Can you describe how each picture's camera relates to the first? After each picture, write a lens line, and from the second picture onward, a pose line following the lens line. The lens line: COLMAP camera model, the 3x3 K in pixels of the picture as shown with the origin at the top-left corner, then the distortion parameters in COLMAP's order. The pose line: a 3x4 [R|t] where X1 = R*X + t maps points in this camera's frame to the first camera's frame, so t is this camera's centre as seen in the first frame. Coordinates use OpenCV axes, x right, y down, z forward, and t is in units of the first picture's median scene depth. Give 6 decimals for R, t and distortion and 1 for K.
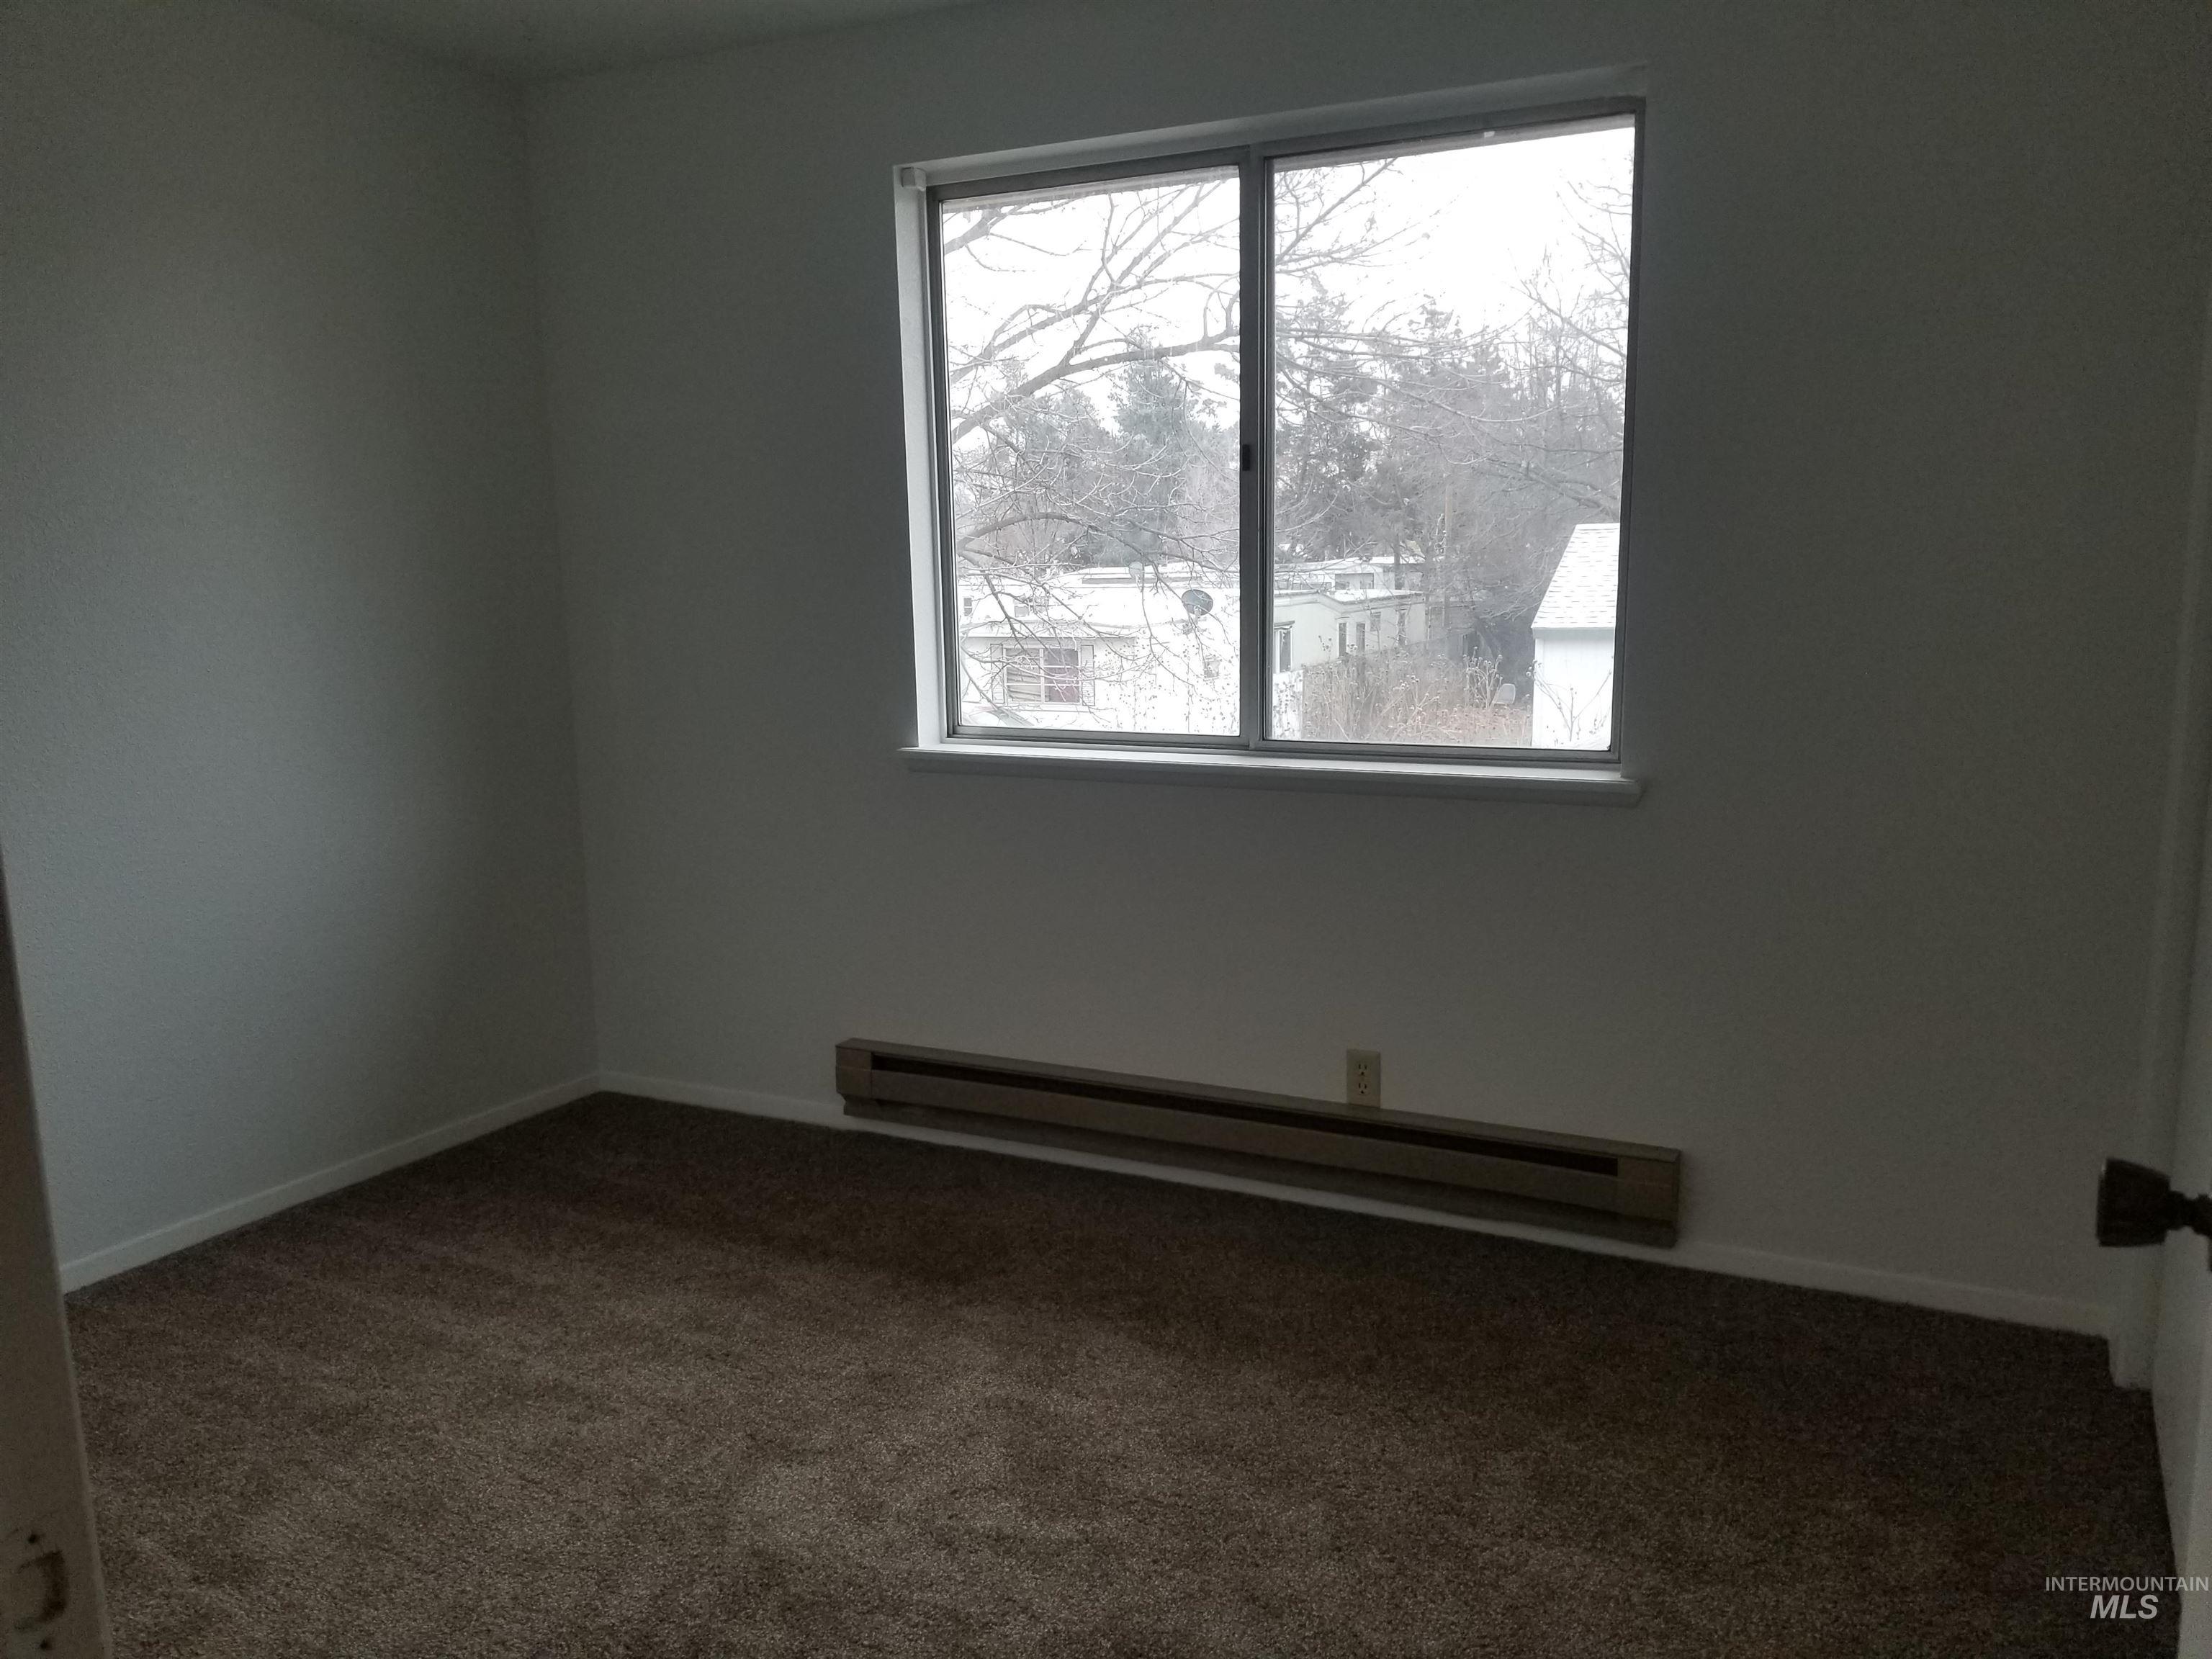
lens RADIAL K [[1725.6, 0, 1123.4], [0, 1725.6, 843.7], [0, 0, 1]] dist [0.108254, -0.230613]
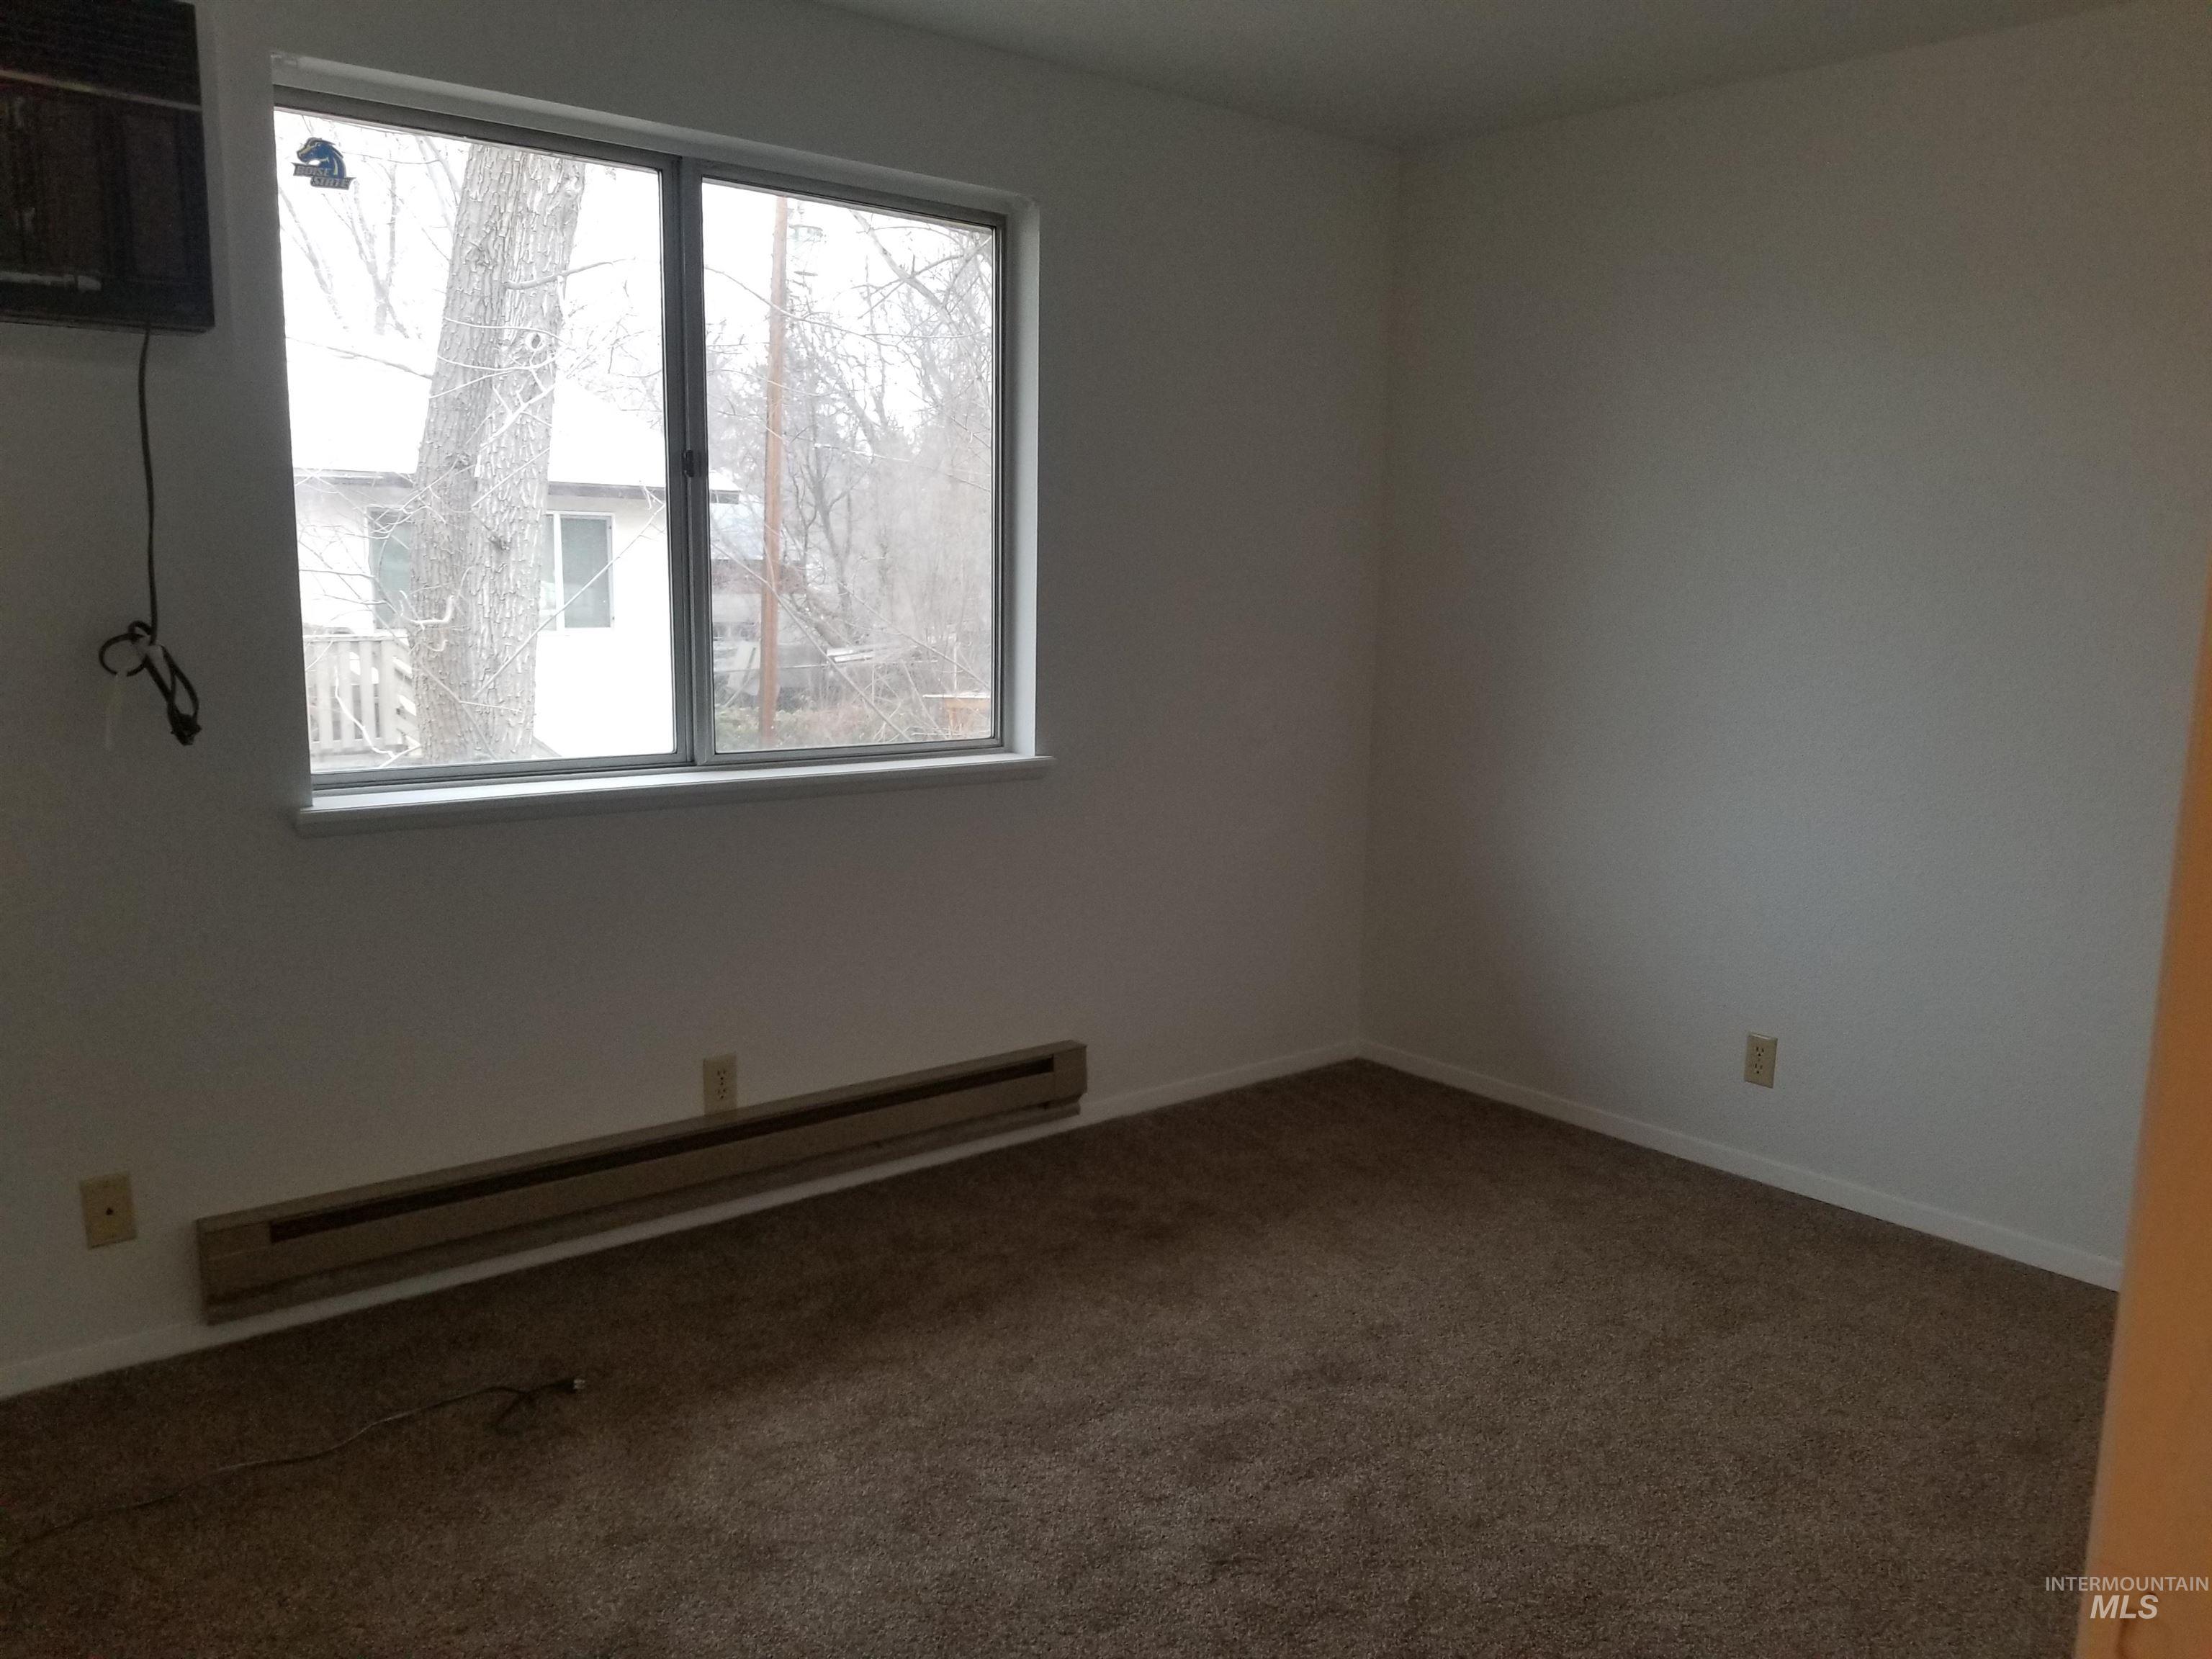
lens RADIAL K [[1725.6, 0, 1123.4], [0, 1725.6, 843.7], [0, 0, 1]] dist [0.108254, -0.230613]
pose [[0.360365, -0.107928, 0.926547, -0.733951], [0.127129, 0.989699, 0.065839, -0.042718], [-0.924108, 0.094065, 0.370373, 0.410517]]
